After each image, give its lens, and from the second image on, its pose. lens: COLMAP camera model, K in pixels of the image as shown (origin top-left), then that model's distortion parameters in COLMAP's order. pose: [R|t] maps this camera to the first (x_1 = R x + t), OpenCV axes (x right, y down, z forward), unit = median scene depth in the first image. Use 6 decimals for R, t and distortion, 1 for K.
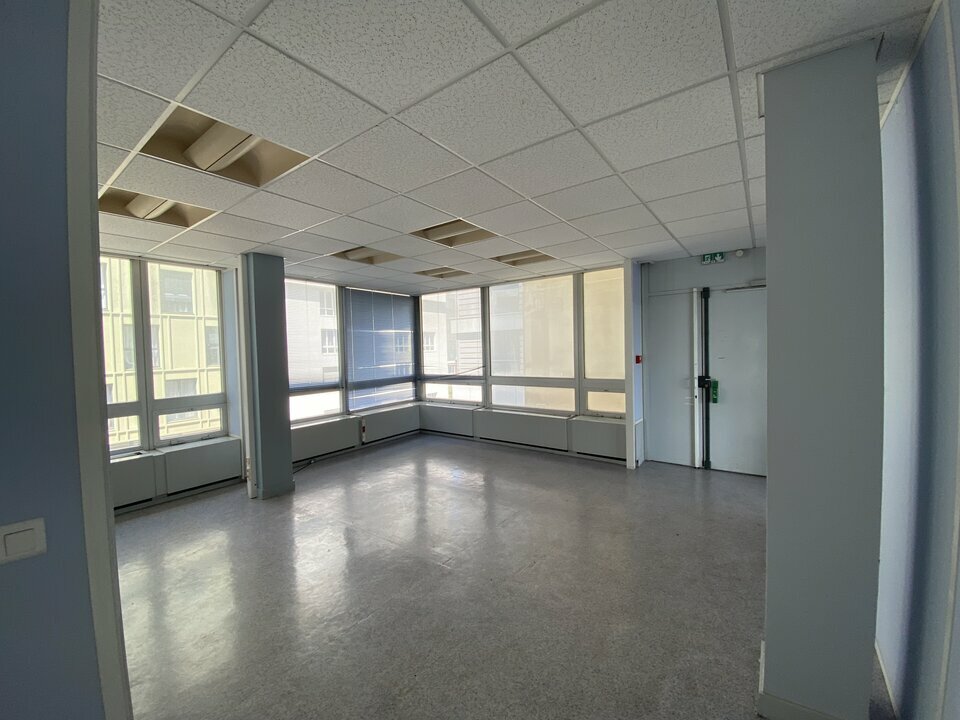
lens RADIAL K [[391.8, 0, 478.0], [0, 391.8, 365.2], [0, 0, 1]] dist [-0.000503, -0.003773]
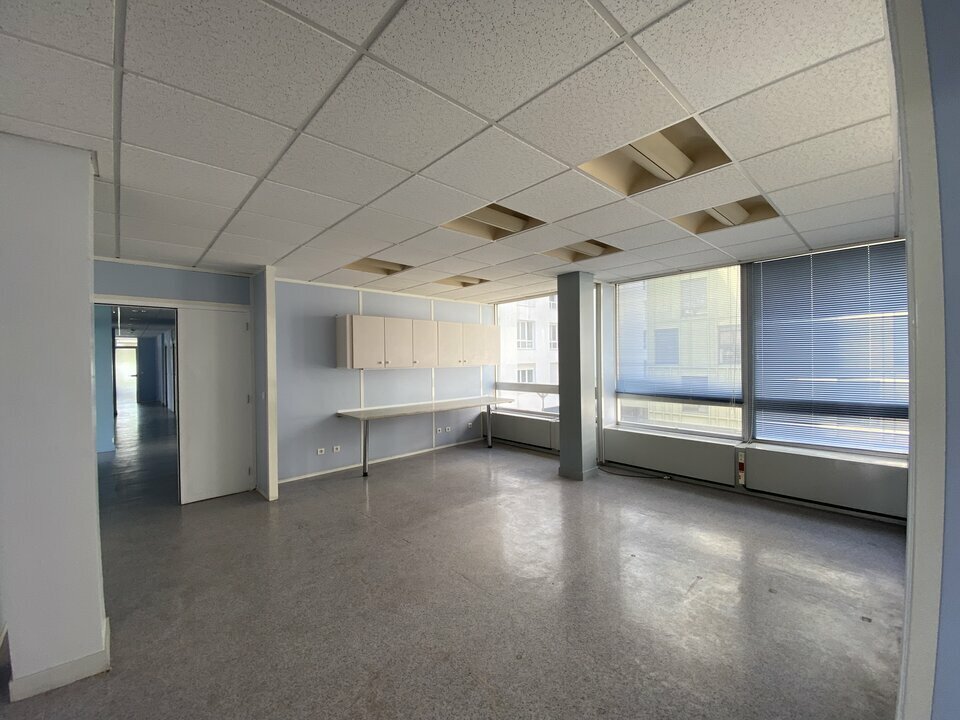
lens RADIAL K [[391.8, 0, 474.9], [0, 391.8, 355.1], [0, 0, 1]] dist [-0.000503, -0.003773]
pose [[-0.201998, 0.024496, -0.979079, 0.466587], [-0.026828, 0.999174, 0.030533, -0.041398], [0.979018, 0.032434, -0.201174, 0.658884]]
